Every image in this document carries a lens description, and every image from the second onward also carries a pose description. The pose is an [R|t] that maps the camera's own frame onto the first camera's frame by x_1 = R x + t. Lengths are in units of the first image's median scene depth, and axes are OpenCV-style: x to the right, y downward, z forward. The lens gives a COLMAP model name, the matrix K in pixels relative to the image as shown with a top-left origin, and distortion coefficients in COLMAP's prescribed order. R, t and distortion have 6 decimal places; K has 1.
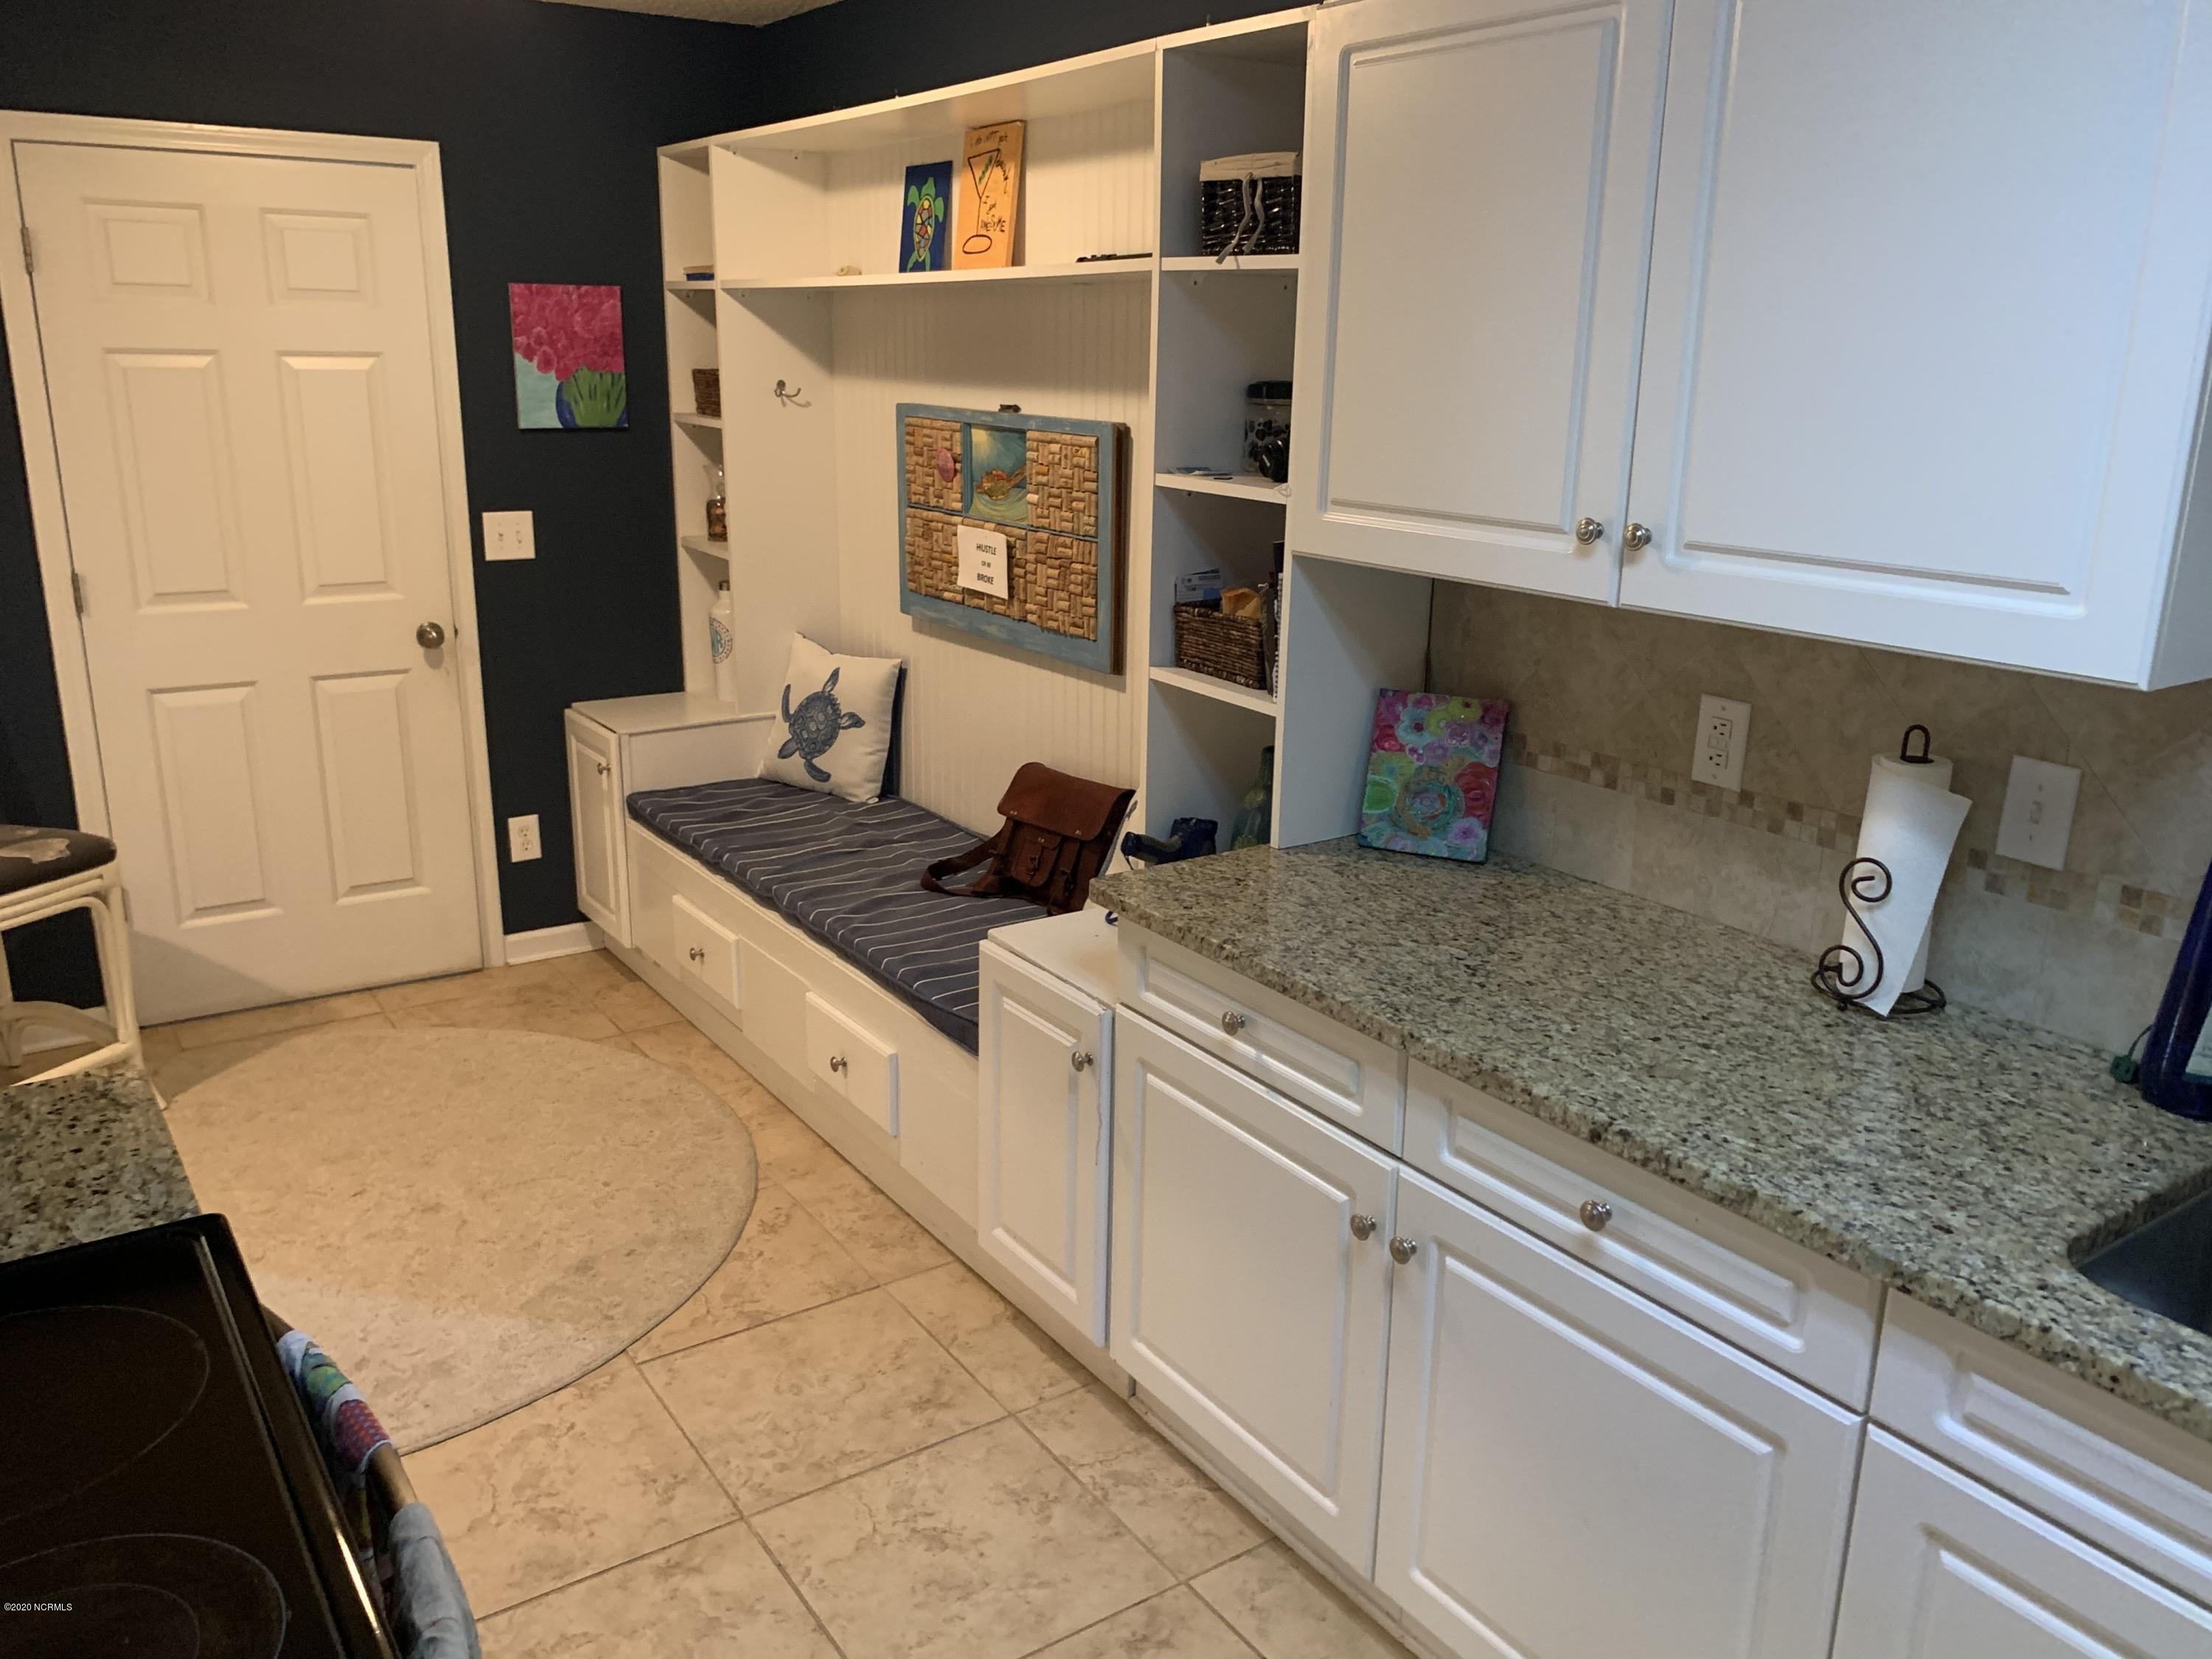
lens RADIAL K [[1705.3, 0, 1098.7], [0, 1705.3, 824.0], [0, 0, 1]] dist [0.055933, -0.067726]
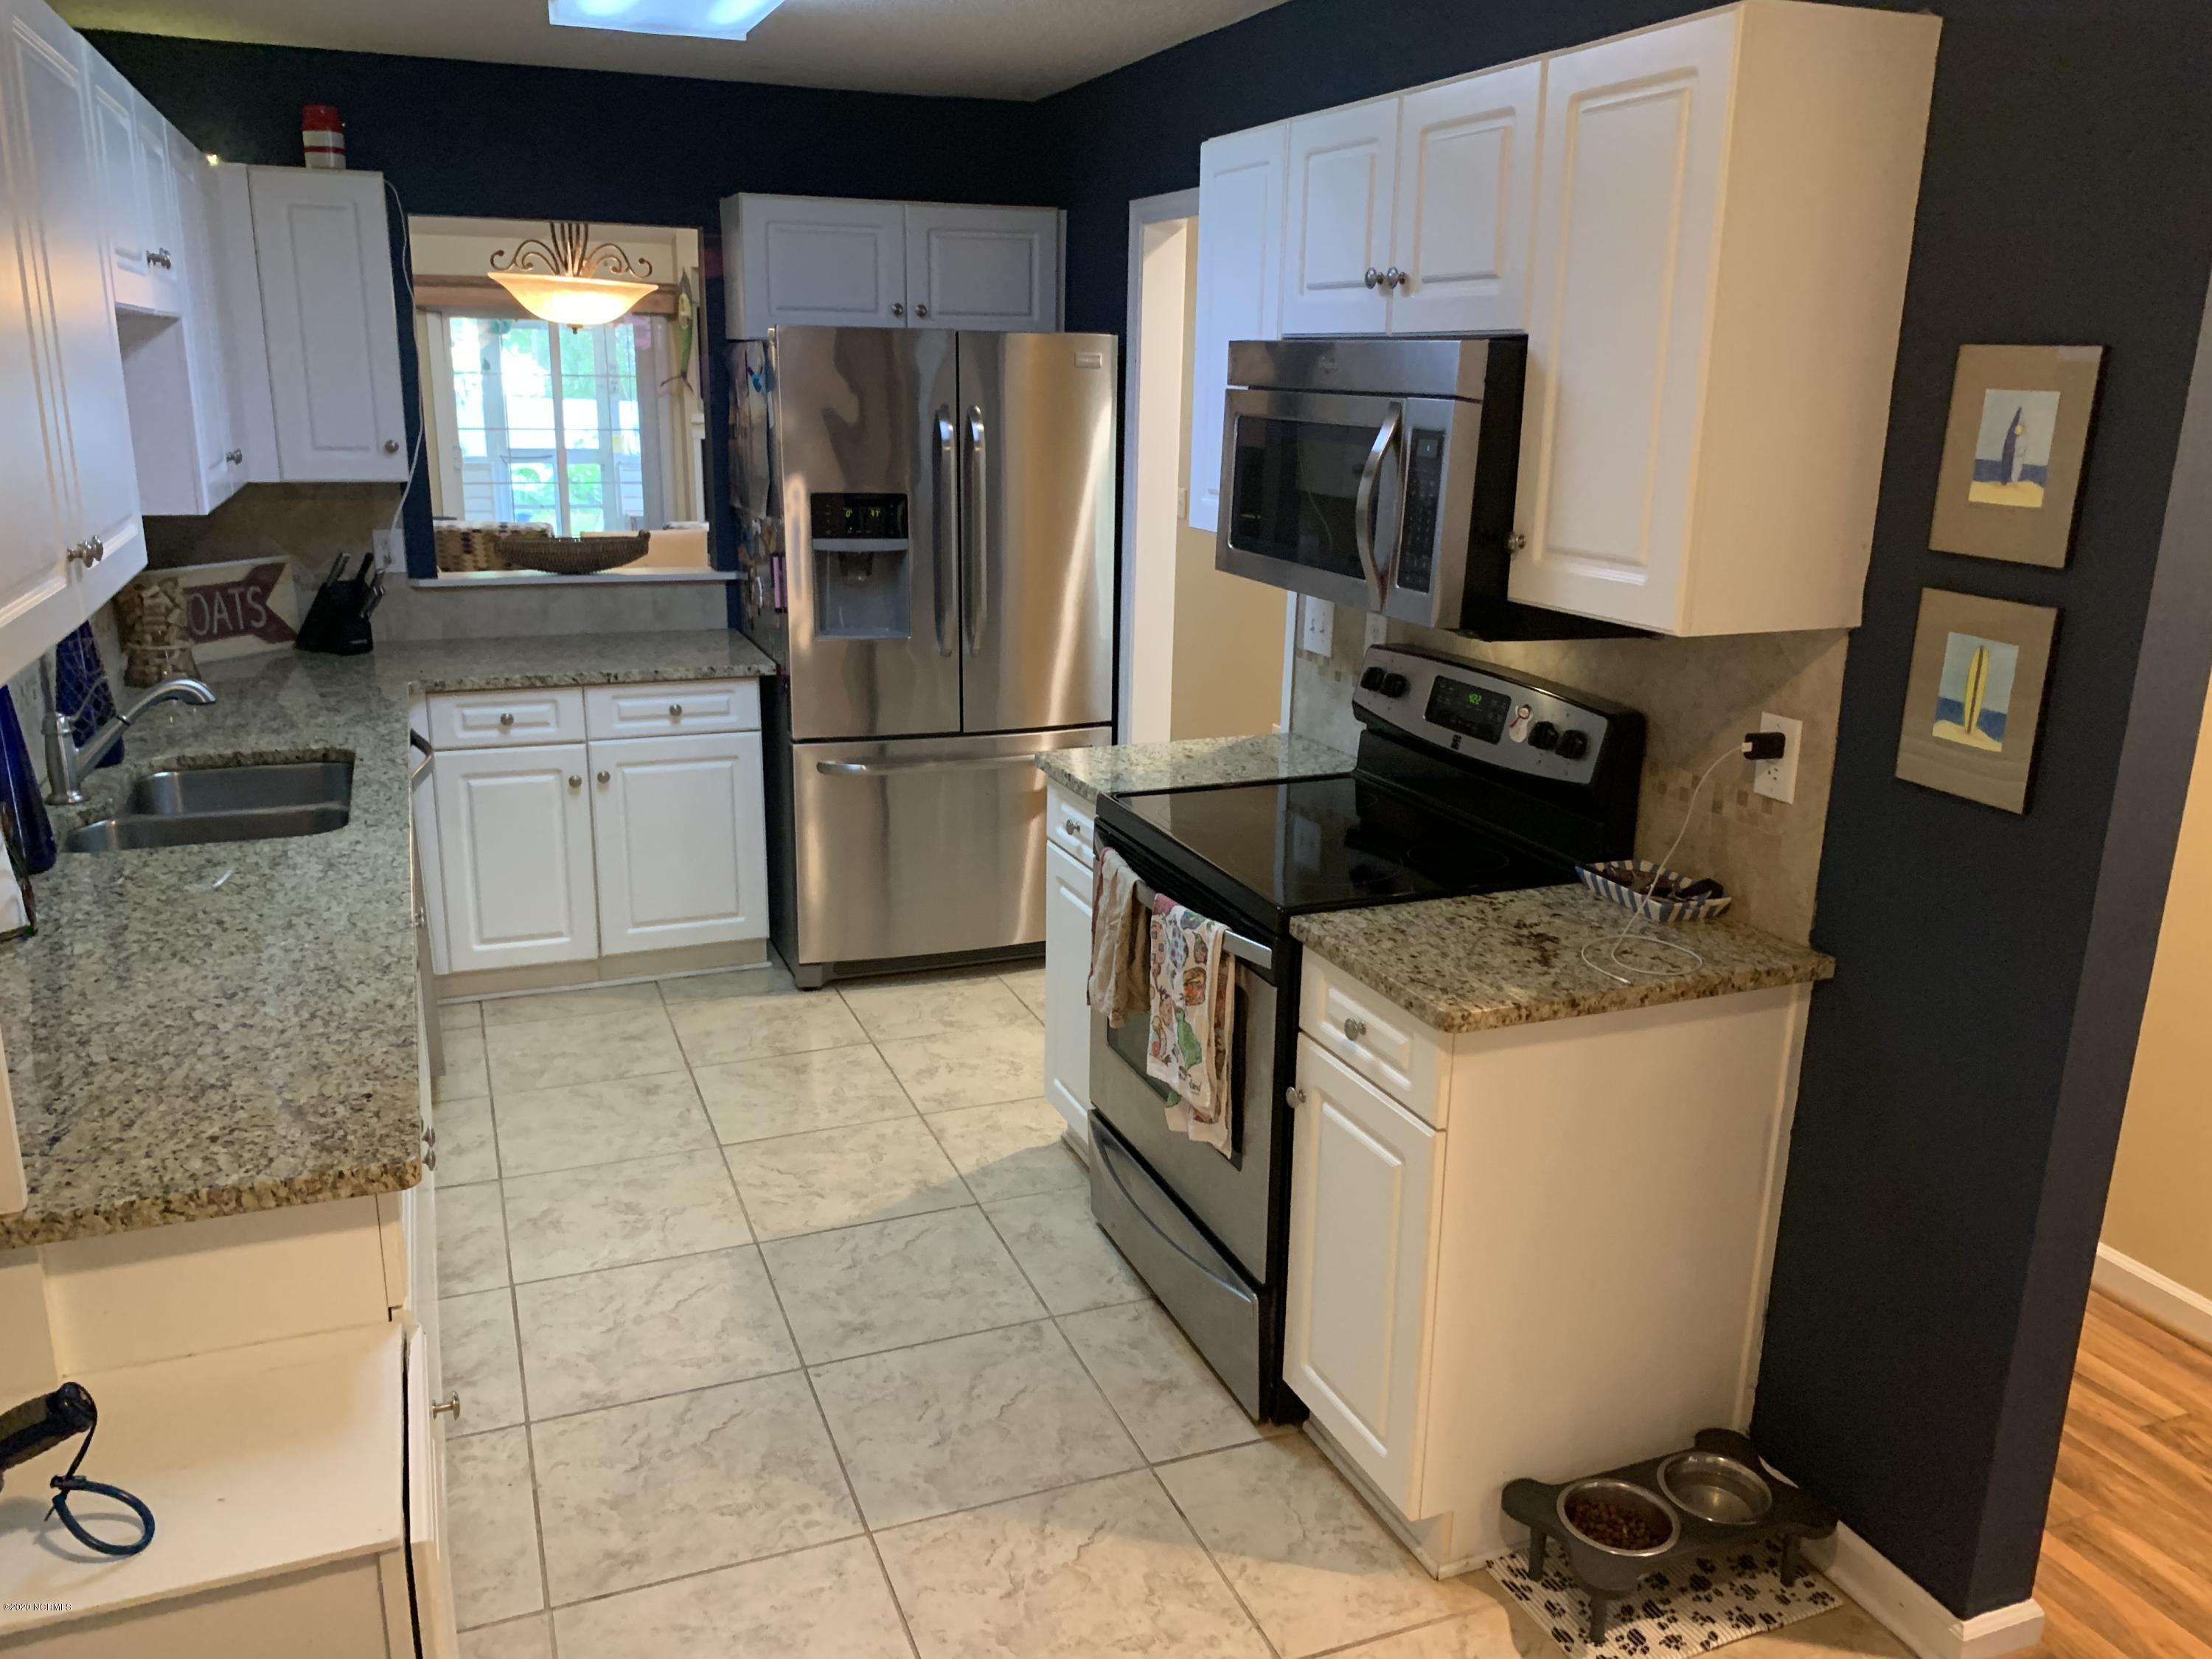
lens RADIAL K [[1705.3, 0, 1104.8], [0, 1705.3, 824.4], [0, 0, 1]] dist [0.055933, -0.067726]
pose [[-0.975543, -0.085522, 0.202487, -0.658488], [0.030866, 0.858779, 0.511416, -0.695246], [-0.217629, 0.505158, -0.835136, 2.343886]]
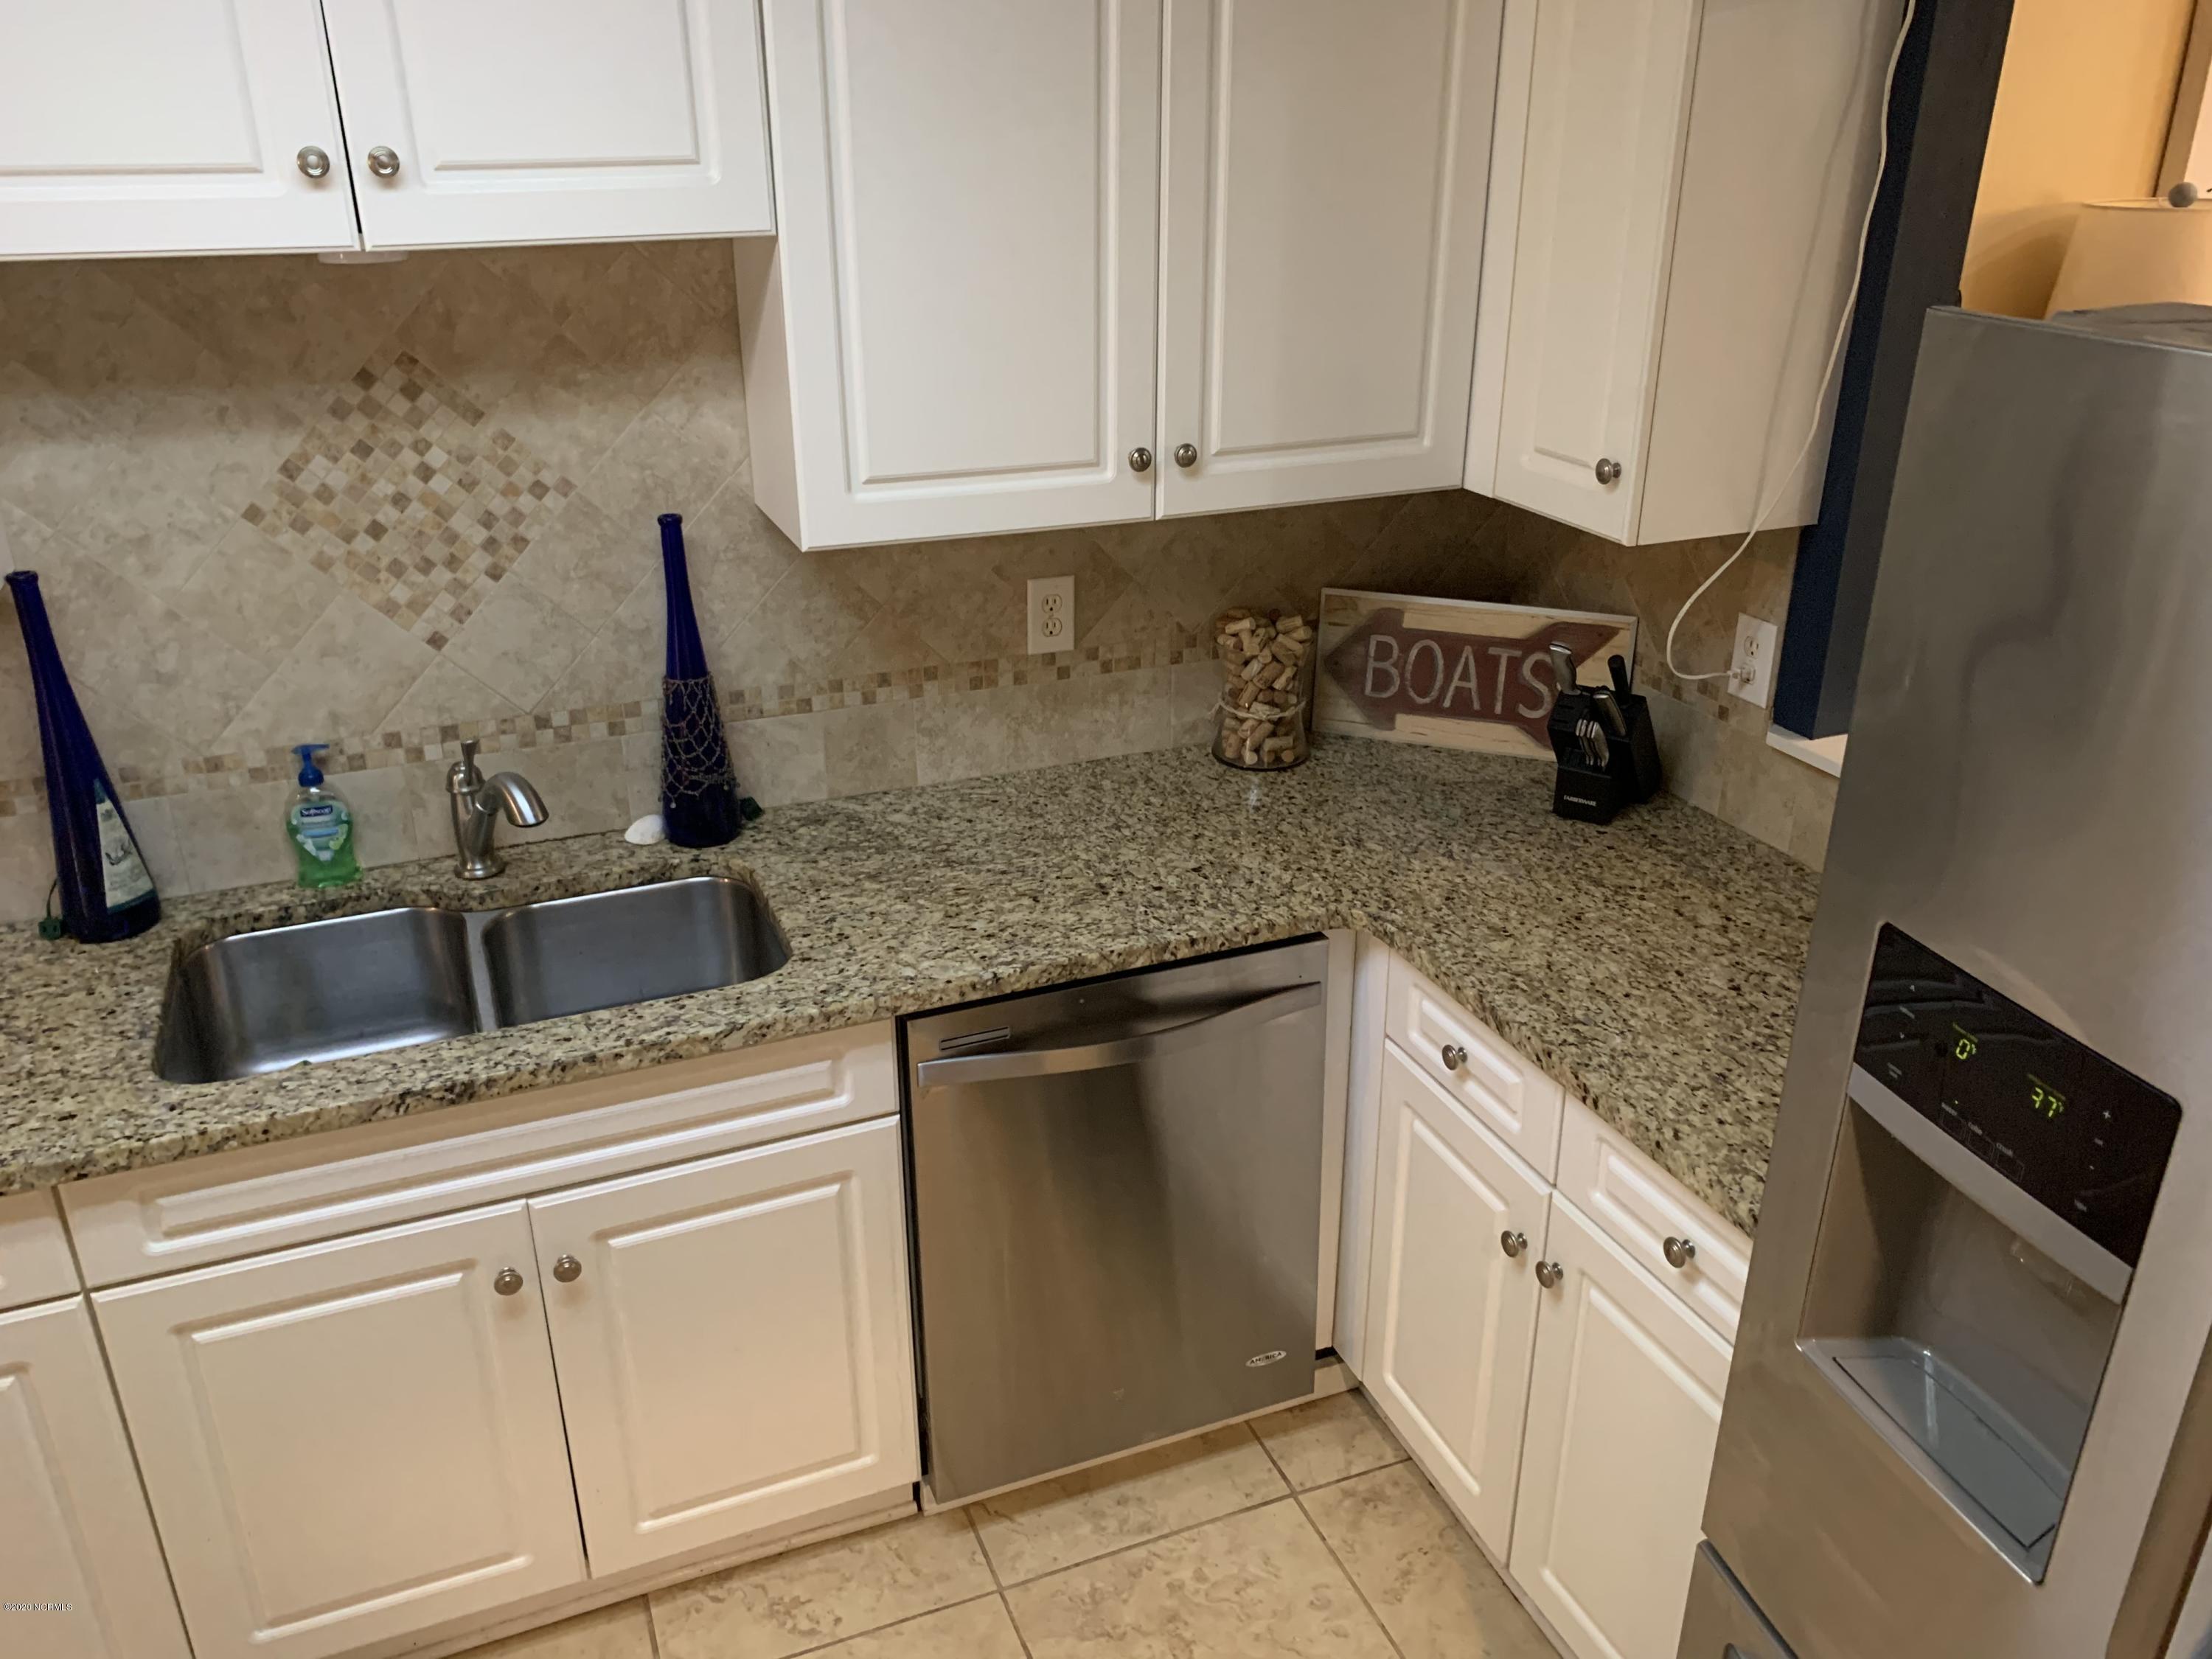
lens RADIAL K [[1705.3, 0, 1105.8], [0, 1705.3, 833.9], [0, 0, 1]] dist [0.055933, -0.067726]
pose [[0.200554, -0.409597, 0.889948, -0.334126], [0.270898, 0.896171, 0.351413, -0.159047], [-0.941484, 0.170608, 0.290690, -0.041507]]
